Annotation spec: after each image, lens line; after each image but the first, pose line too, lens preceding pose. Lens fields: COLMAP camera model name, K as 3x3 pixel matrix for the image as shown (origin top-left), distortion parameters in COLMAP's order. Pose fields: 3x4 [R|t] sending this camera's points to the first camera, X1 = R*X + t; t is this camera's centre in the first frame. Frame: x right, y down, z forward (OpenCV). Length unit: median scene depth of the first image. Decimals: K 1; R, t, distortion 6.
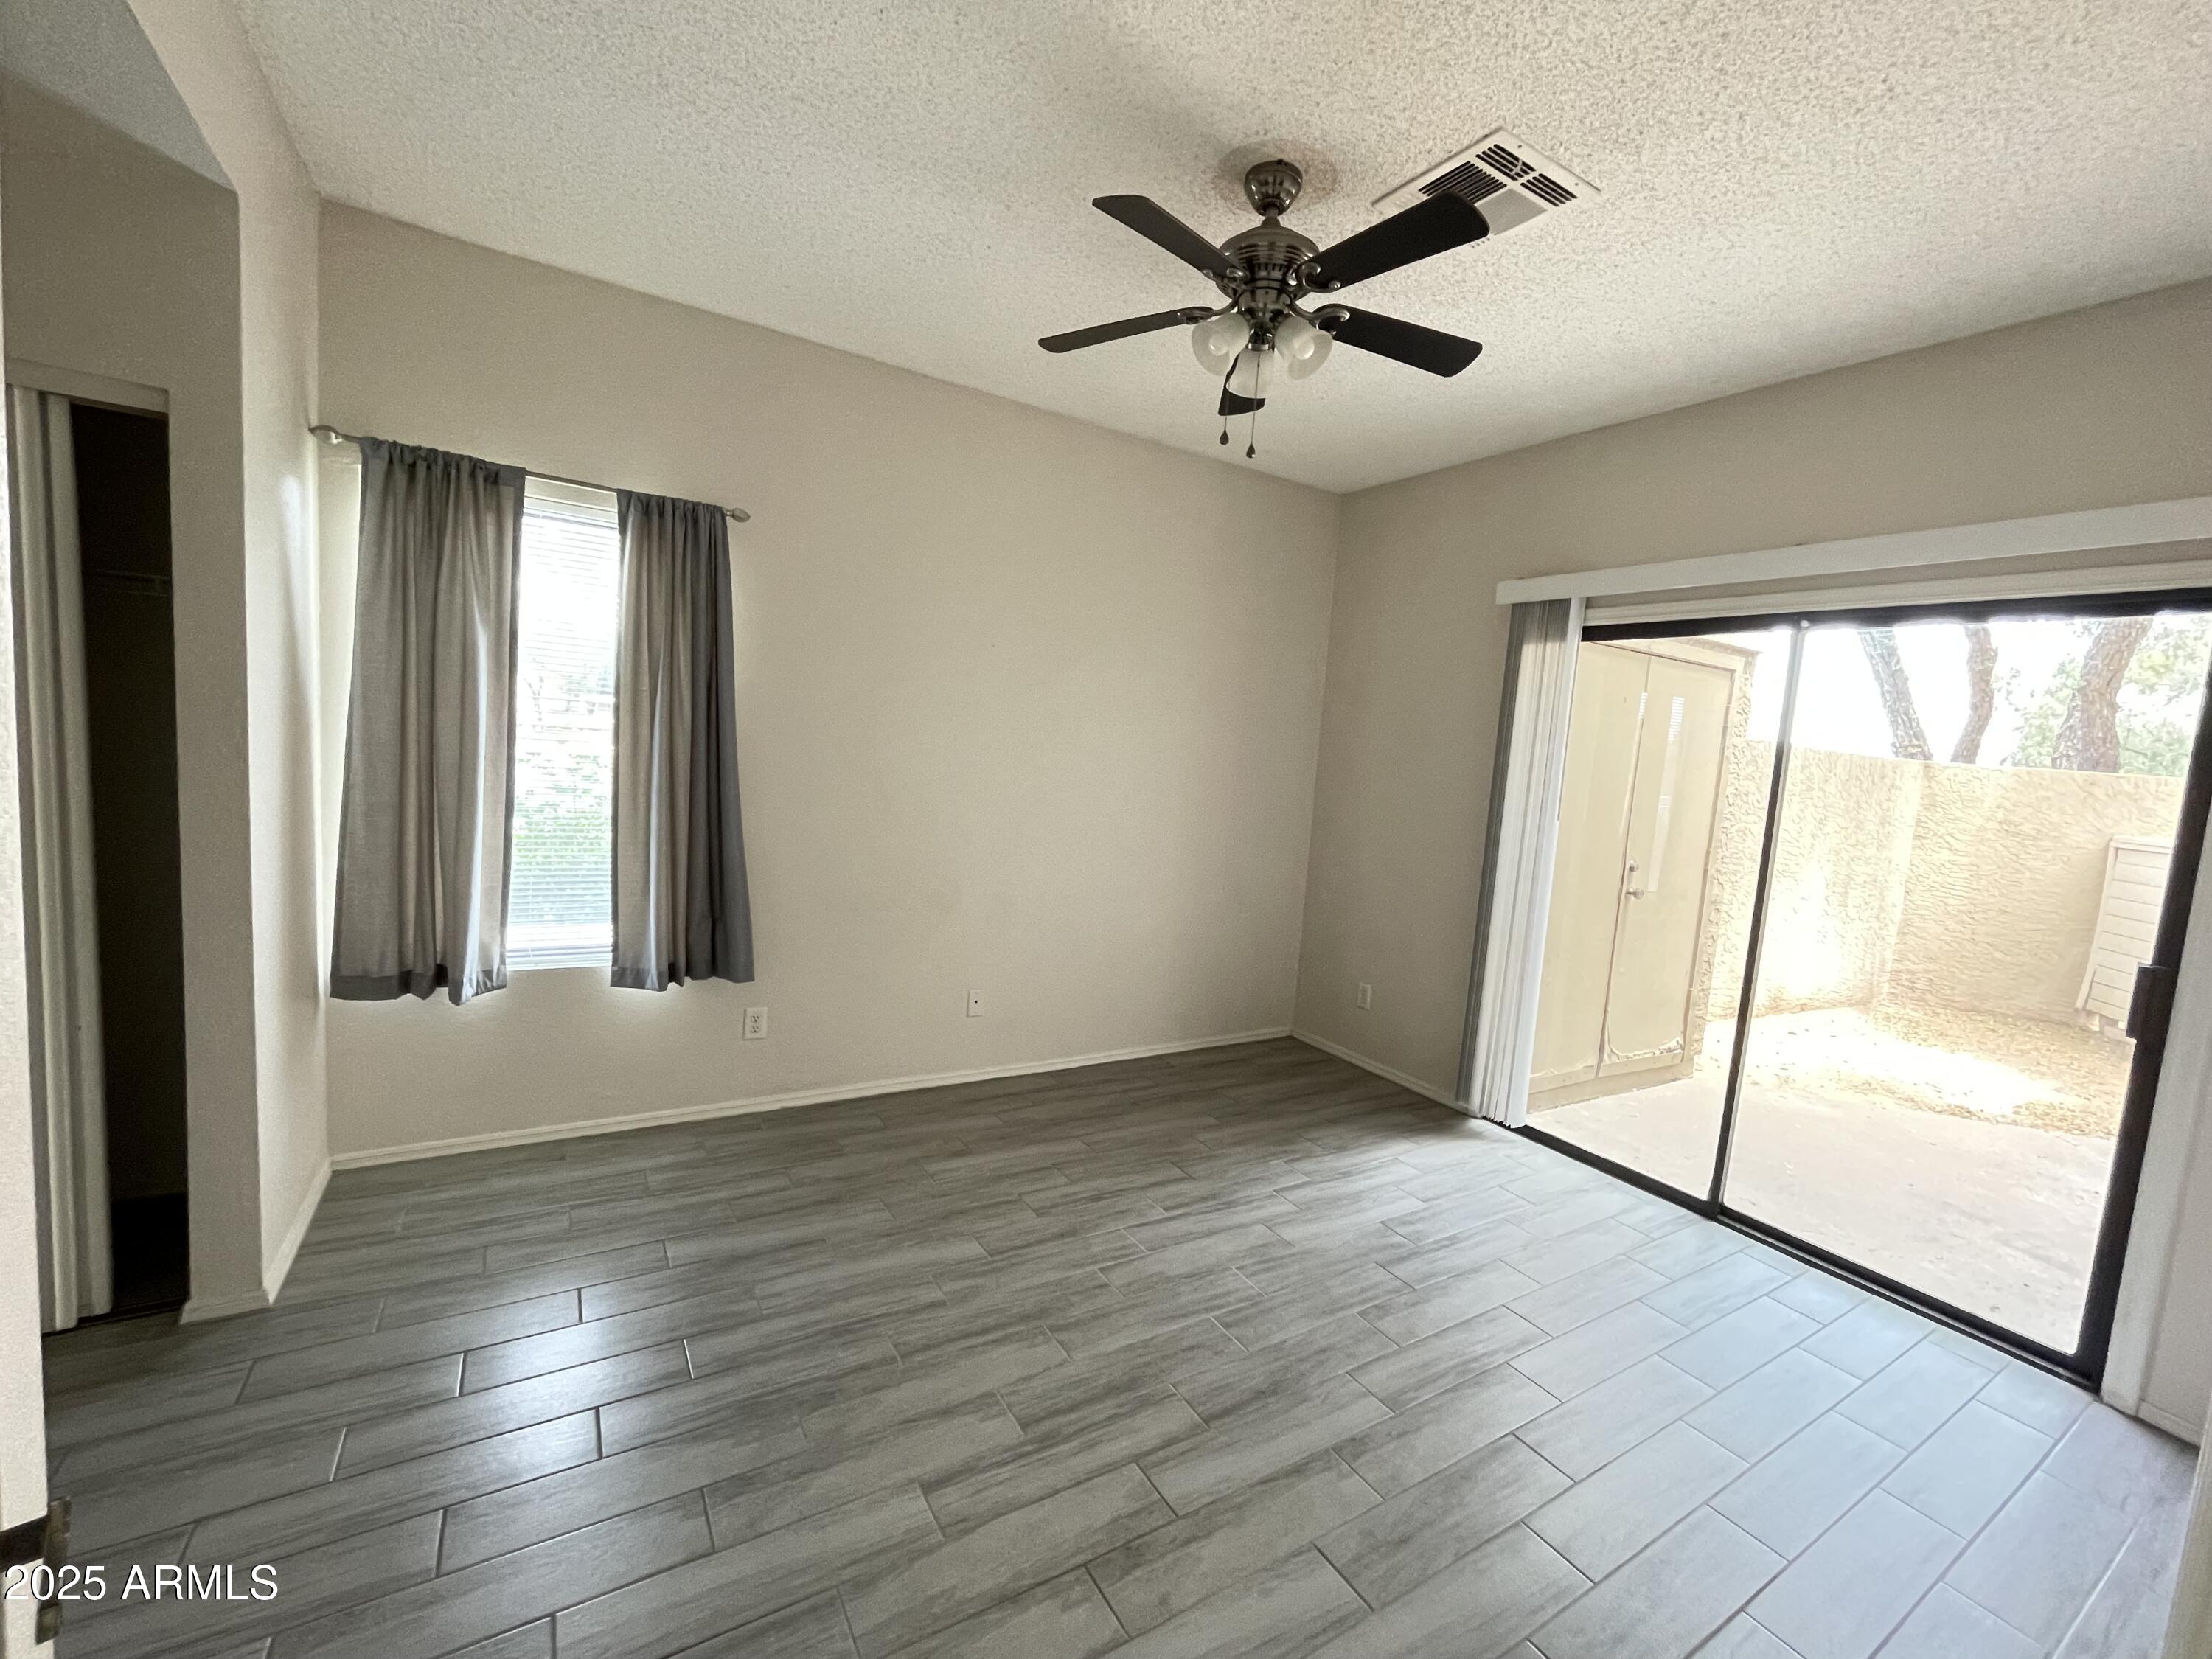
lens RADIAL K [[902.8, 0, 1106.0], [0, 902.8, 829.5], [0, 0, 1]] dist [-0.002820, -0.001097]
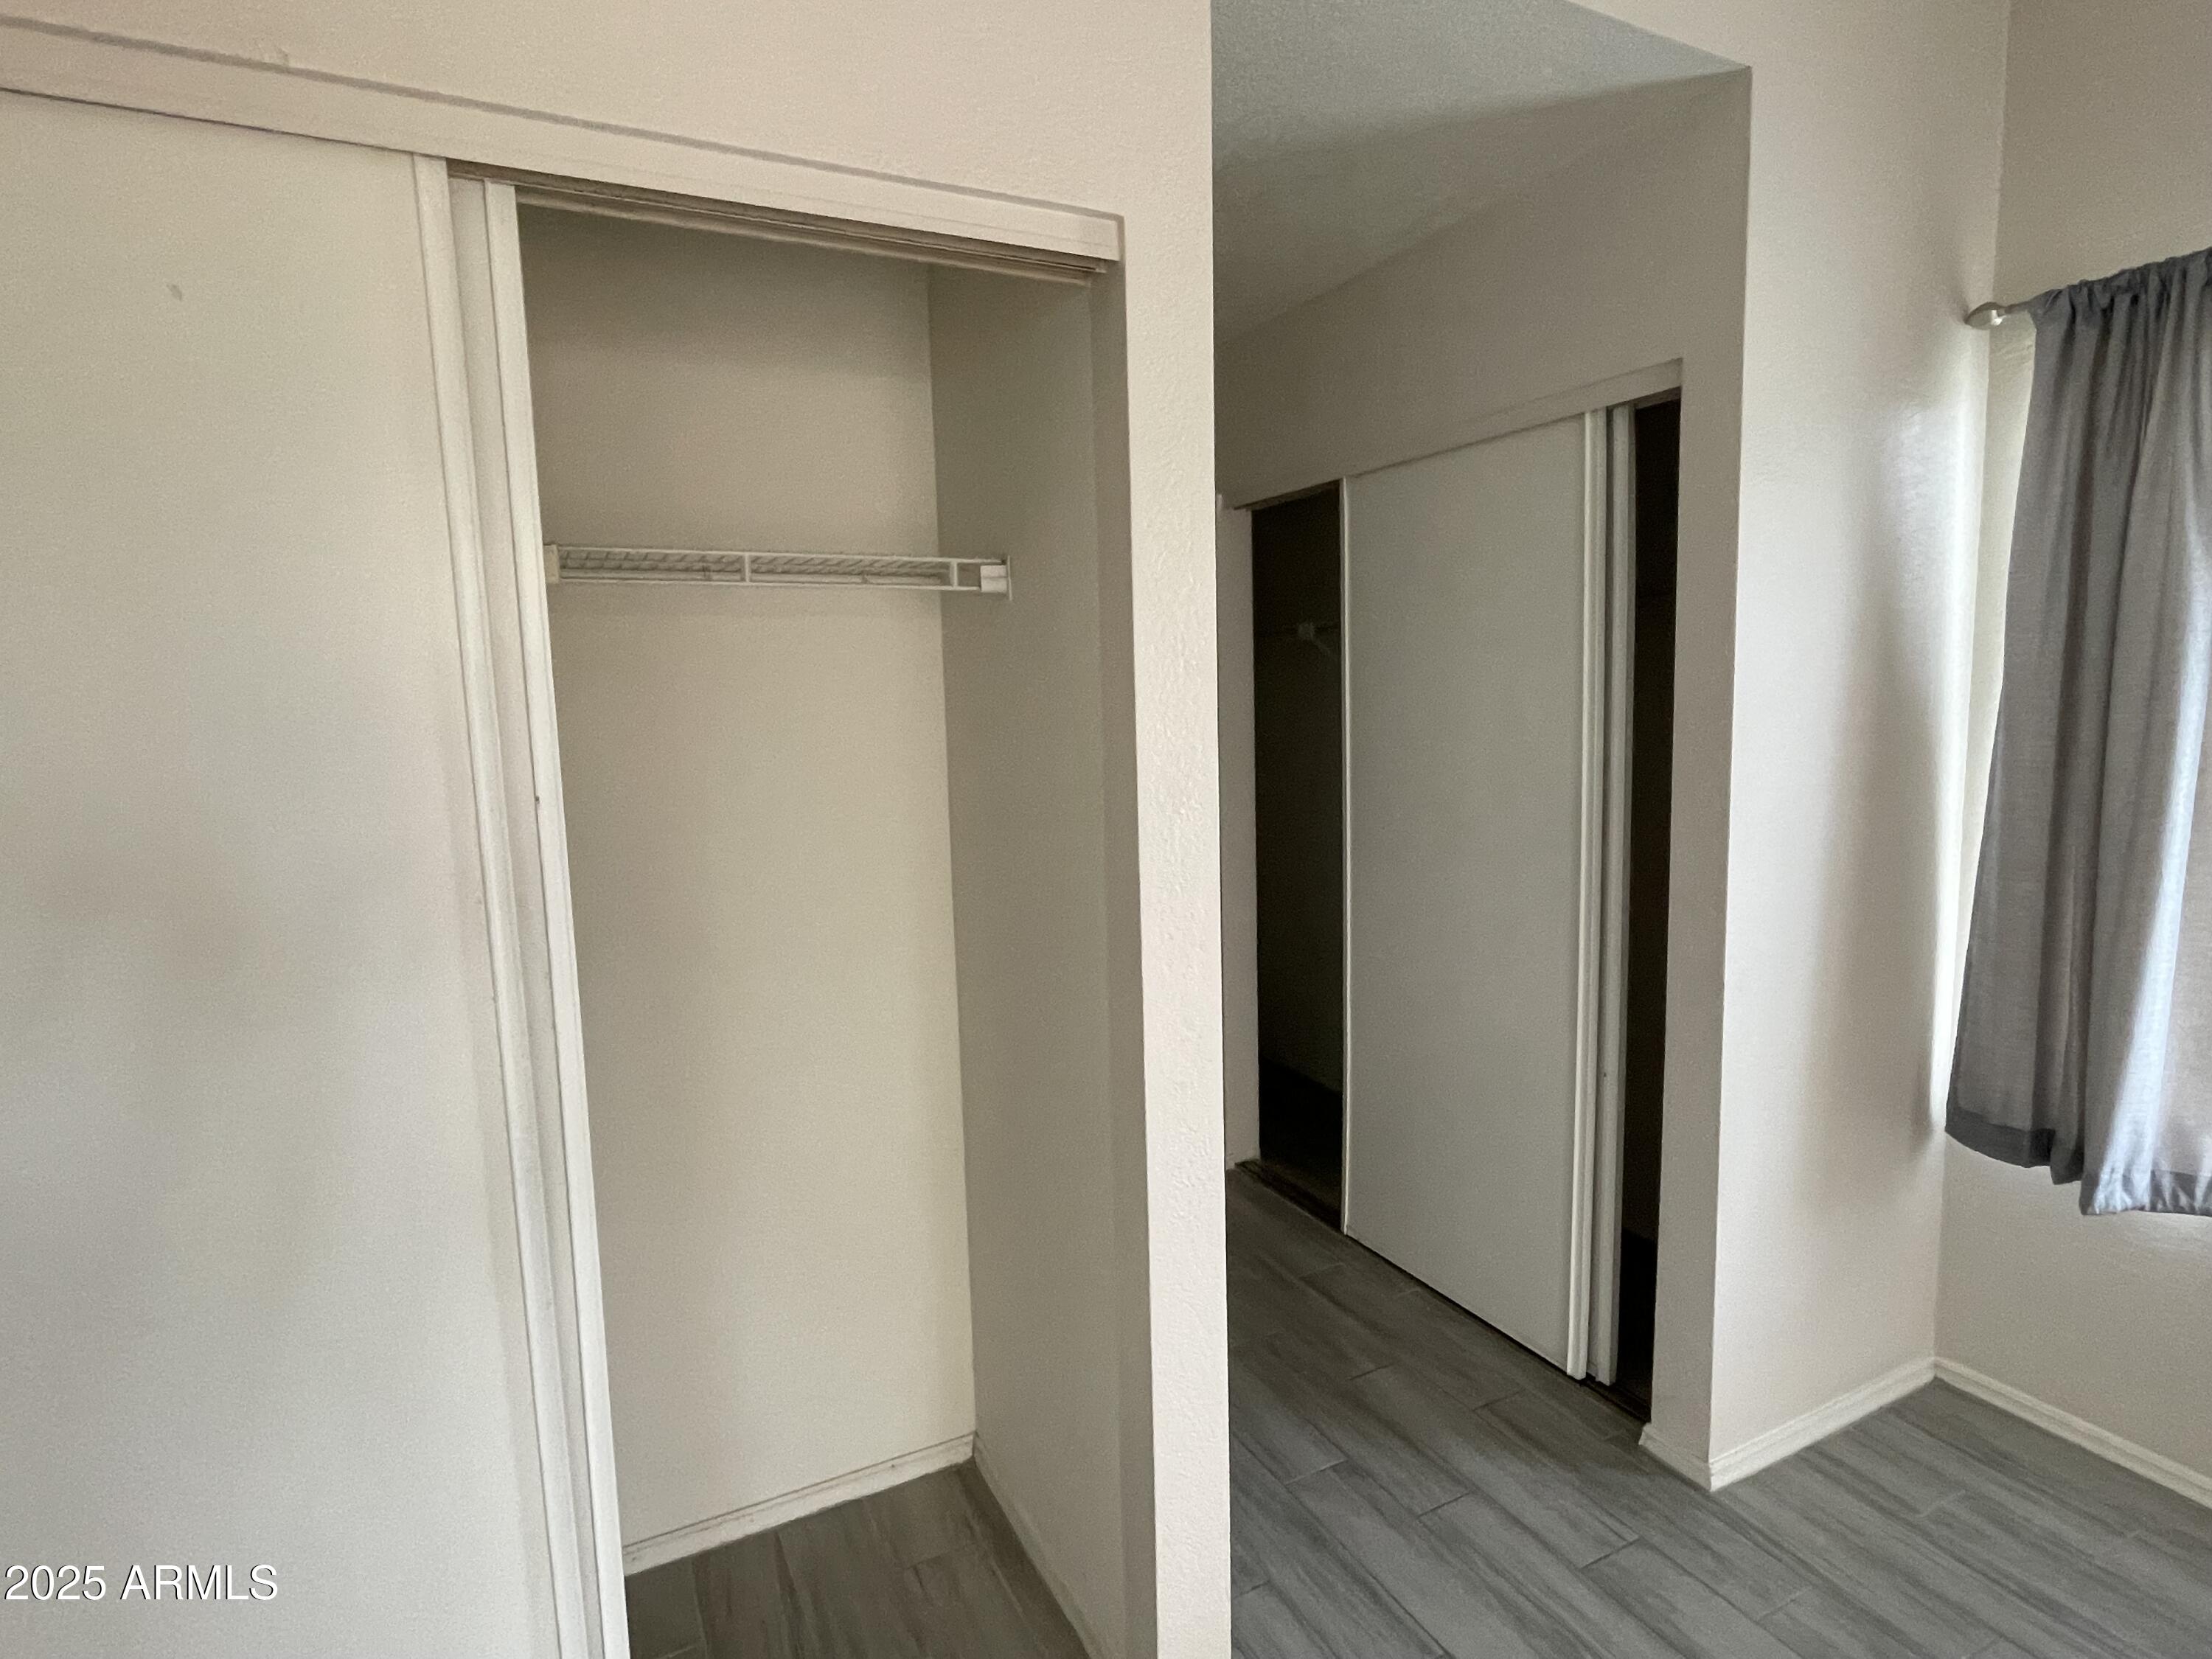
lens RADIAL K [[1153.7, 0, 1106.0], [0, 1153.7, 829.5], [0, 0, 1]] dist [0.004515, 0.001680]
pose [[-0.077850, 0.049544, -0.995733, 0.081326], [-0.077071, 0.995476, 0.055557, -0.054368], [0.993982, 0.081067, -0.073679, 0.466654]]
